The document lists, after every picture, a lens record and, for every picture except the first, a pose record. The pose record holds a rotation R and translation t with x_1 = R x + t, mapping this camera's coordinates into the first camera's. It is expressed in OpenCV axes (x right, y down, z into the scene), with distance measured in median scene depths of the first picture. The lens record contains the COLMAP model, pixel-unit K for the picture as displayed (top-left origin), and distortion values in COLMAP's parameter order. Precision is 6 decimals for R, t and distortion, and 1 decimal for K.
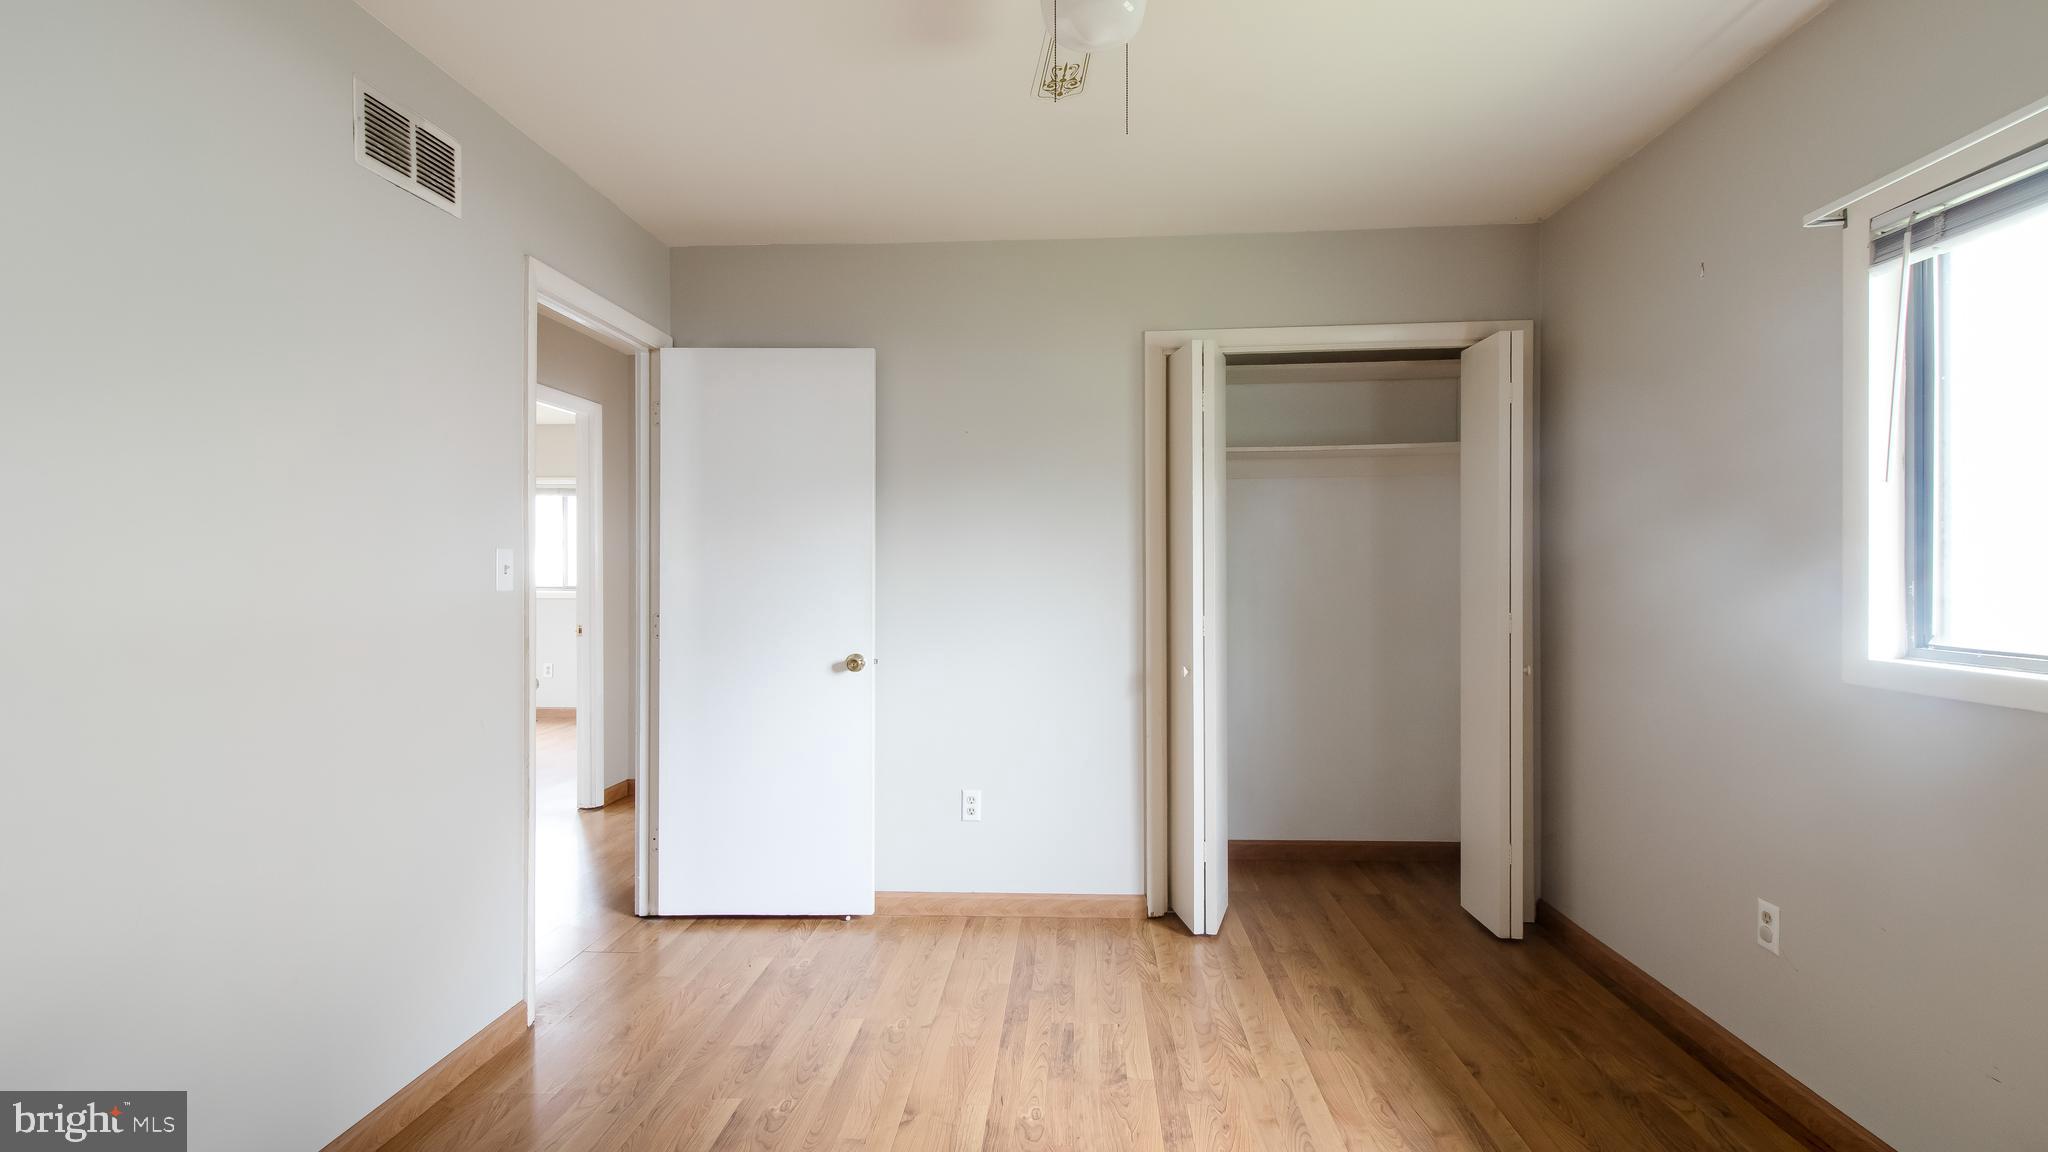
lens RADIAL K [[968.4, 0, 1033.5], [0, 968.4, 581.8], [0, 0, 1]] dist [0.021194, -0.016471]
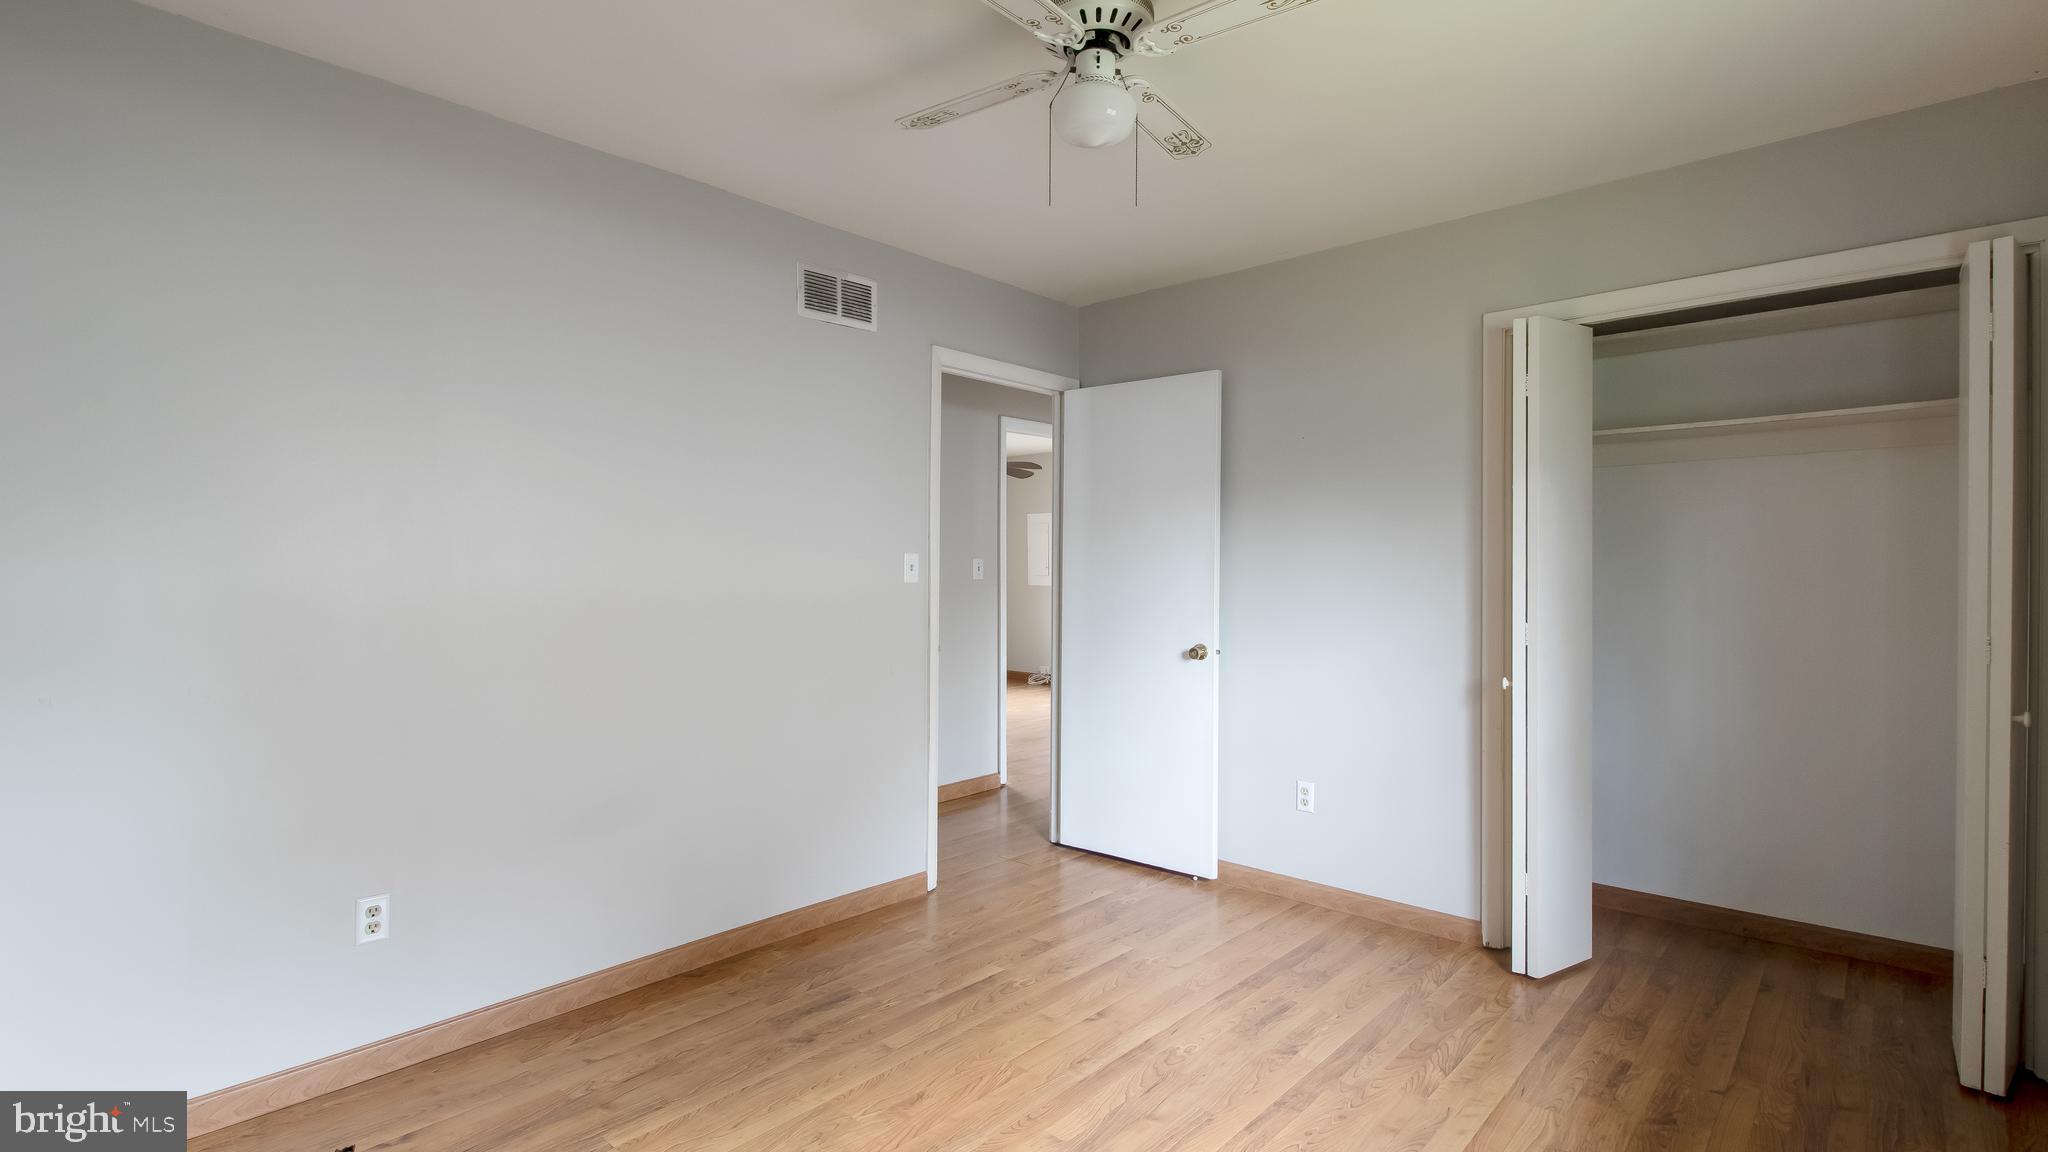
lens RADIAL K [[975.4, 0, 1009.1], [0, 975.4, 586.9], [0, 0, 1]] dist [0.020354, -0.015273]
pose [[0.765866, 0.017949, -0.642750, 0.376070], [-0.013317, 0.999839, 0.012053, -0.003081], [0.642863, -0.000671, 0.765981, -0.008842]]
